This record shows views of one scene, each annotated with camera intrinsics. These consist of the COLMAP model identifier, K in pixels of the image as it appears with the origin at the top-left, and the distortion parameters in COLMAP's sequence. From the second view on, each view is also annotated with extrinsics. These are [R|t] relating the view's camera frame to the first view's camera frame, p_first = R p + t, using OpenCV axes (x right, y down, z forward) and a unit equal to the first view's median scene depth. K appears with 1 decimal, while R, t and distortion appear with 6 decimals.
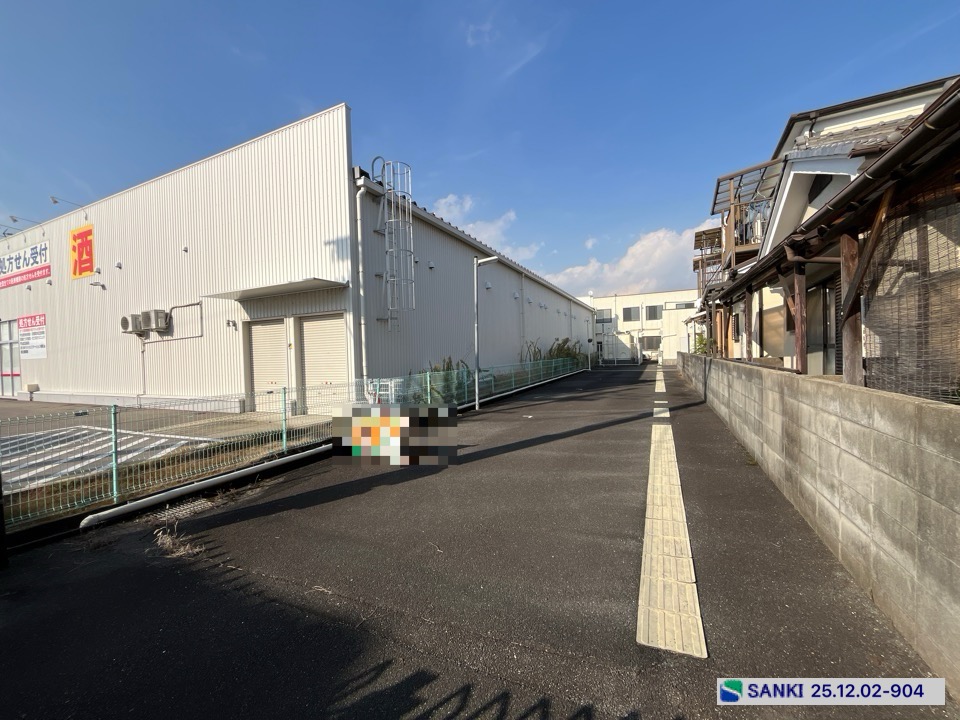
lens RADIAL K [[389.4, 0, 477.0], [0, 389.4, 361.0], [0, 0, 1]] dist [-0.003198, -0.000213]
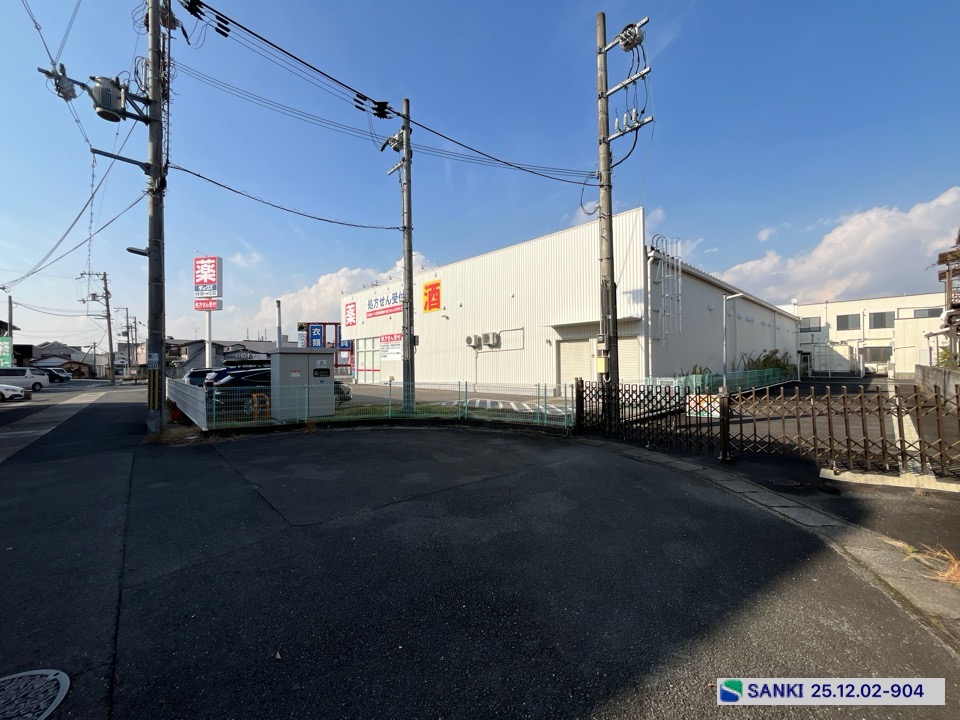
lens RADIAL K [[389.4, 0, 477.0], [0, 389.4, 361.0], [0, 0, 1]] dist [-0.003198, -0.000213]
pose [[0.931153, 0.017652, -0.364202, -0.271623], [-0.024584, 0.999594, -0.014408, 0.013720], [0.363800, 0.022369, 0.931209, -0.535577]]
